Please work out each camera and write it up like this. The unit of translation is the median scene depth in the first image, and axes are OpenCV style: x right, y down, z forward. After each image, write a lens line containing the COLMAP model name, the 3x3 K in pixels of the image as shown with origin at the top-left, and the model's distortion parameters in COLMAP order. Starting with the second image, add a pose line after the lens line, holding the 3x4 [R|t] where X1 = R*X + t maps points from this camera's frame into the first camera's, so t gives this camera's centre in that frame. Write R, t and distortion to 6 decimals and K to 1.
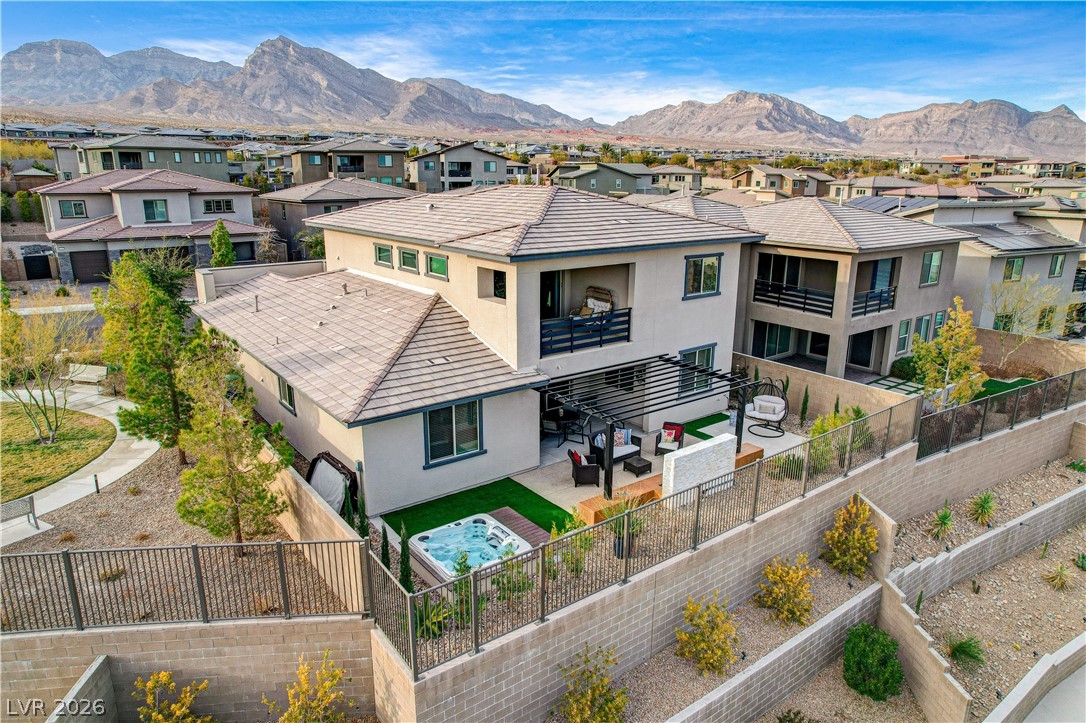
lens RADIAL K [[696.5, 0, 544.8], [0, 696.5, 362.1], [0, 0, 1]] dist [-0.086163, 0.077716]
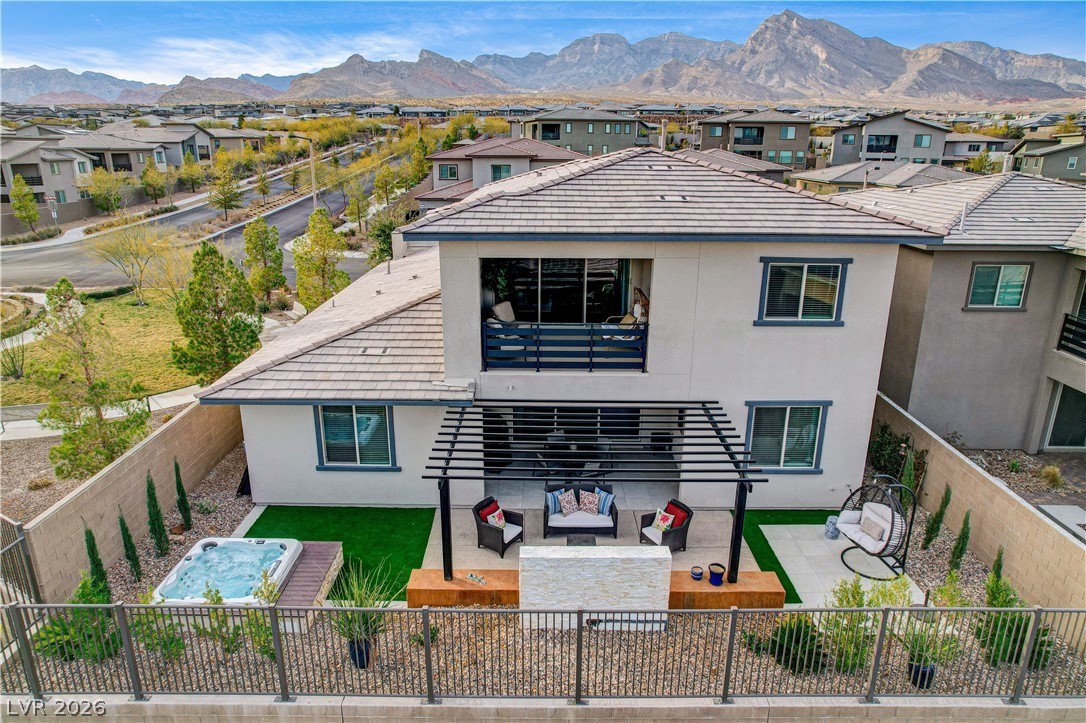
lens RADIAL K [[696.5, 0, 544.8], [0, 696.5, 362.1], [0, 0, 1]] dist [-0.086163, 0.077716]
pose [[0.793987, 0.180605, -0.580488, 0.413016], [-0.161716, 0.983195, 0.084704, -0.076484], [0.586031, 0.026620, 0.809851, 0.356394]]
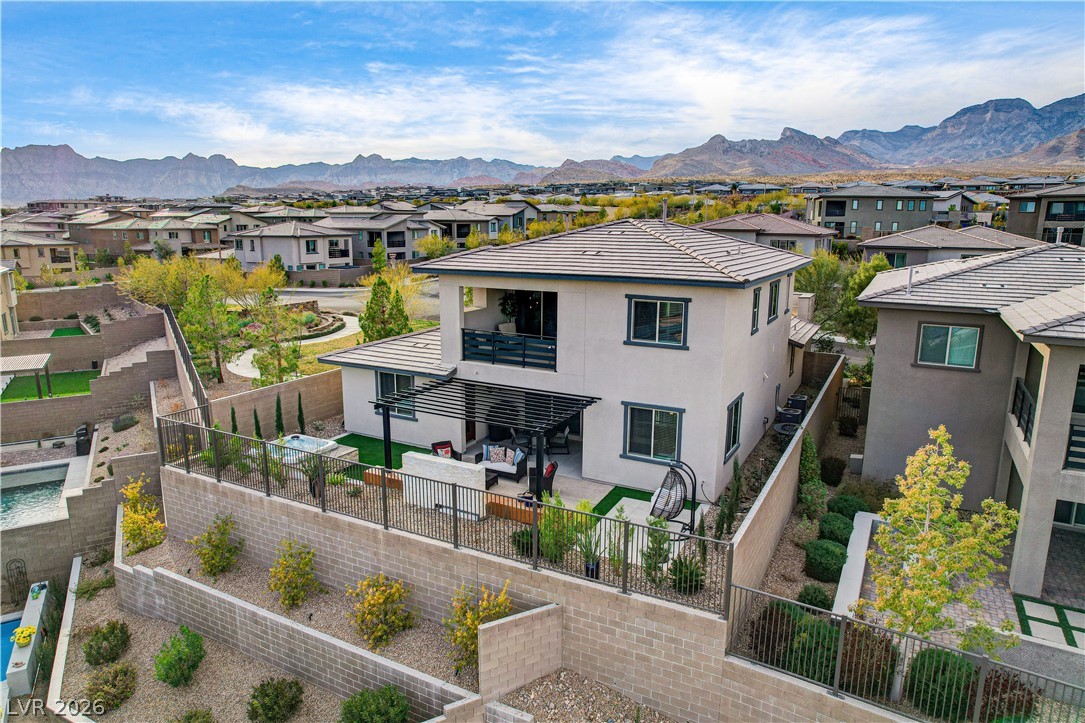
lens RADIAL K [[695.8, 0, 544.3], [0, 695.8, 362.1], [0, 0, 1]] dist [-0.086163, 0.077716]
pose [[0.415524, 0.180172, -0.891559, 0.927354], [-0.243639, 0.966415, 0.081748, -0.111535], [0.876345, 0.183250, 0.445465, 0.506617]]
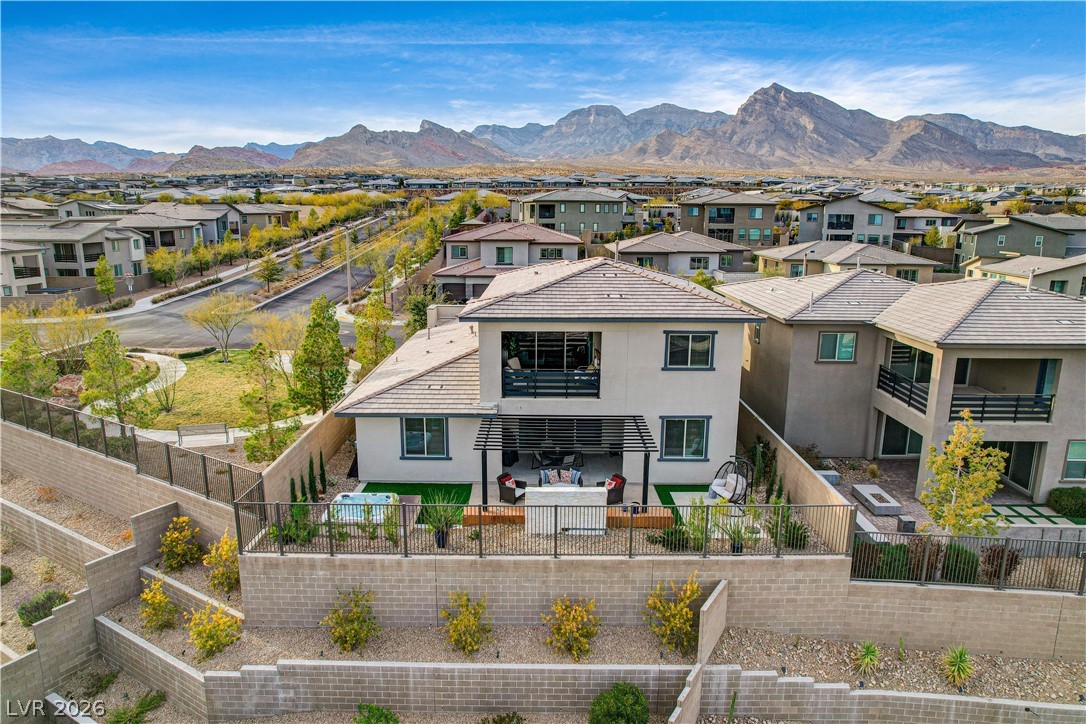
lens RADIAL K [[696.5, 0, 544.8], [0, 696.5, 362.6], [0, 0, 1]] dist [-0.086163, 0.077716]
pose [[0.796262, 0.127833, -0.591291, 0.682333], [-0.161244, 0.986907, -0.003777, -0.065259], [0.583067, 0.098349, 0.806449, 0.002324]]
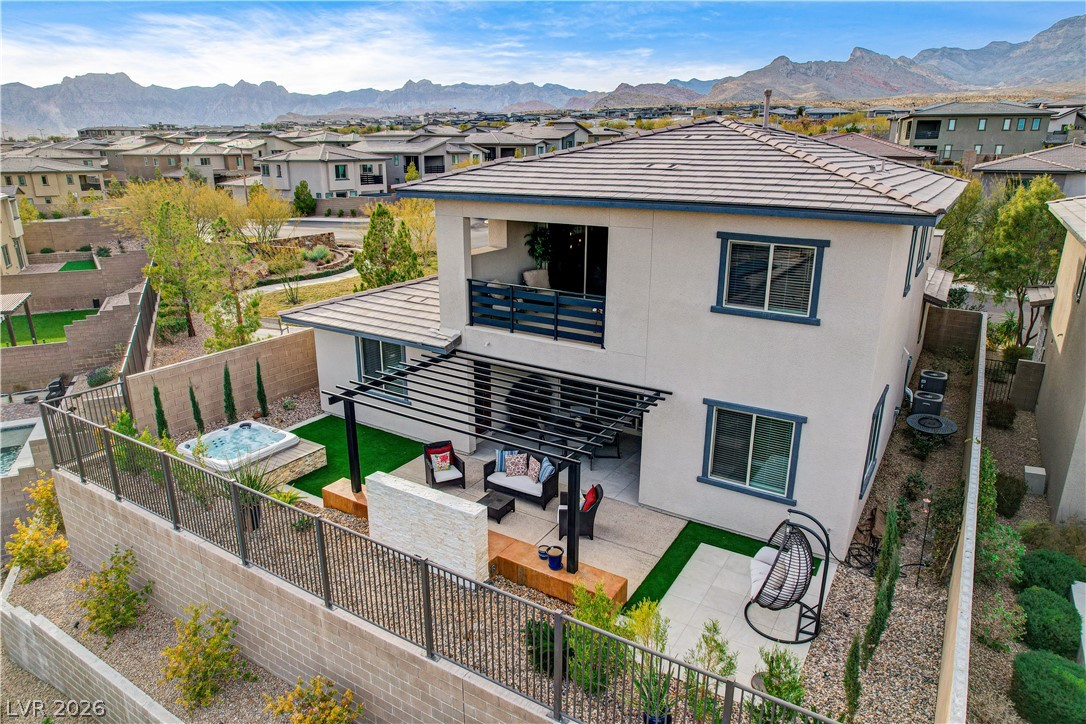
lens RADIAL K [[696.5, 0, 544.8], [0, 696.5, 362.6], [0, 0, 1]] dist [-0.086163, 0.077716]
pose [[0.349089, 0.275030, -0.895821, 0.649123], [-0.248780, 0.948857, 0.194366, -0.121960], [0.903463, 0.155011, 0.399658, 0.643124]]
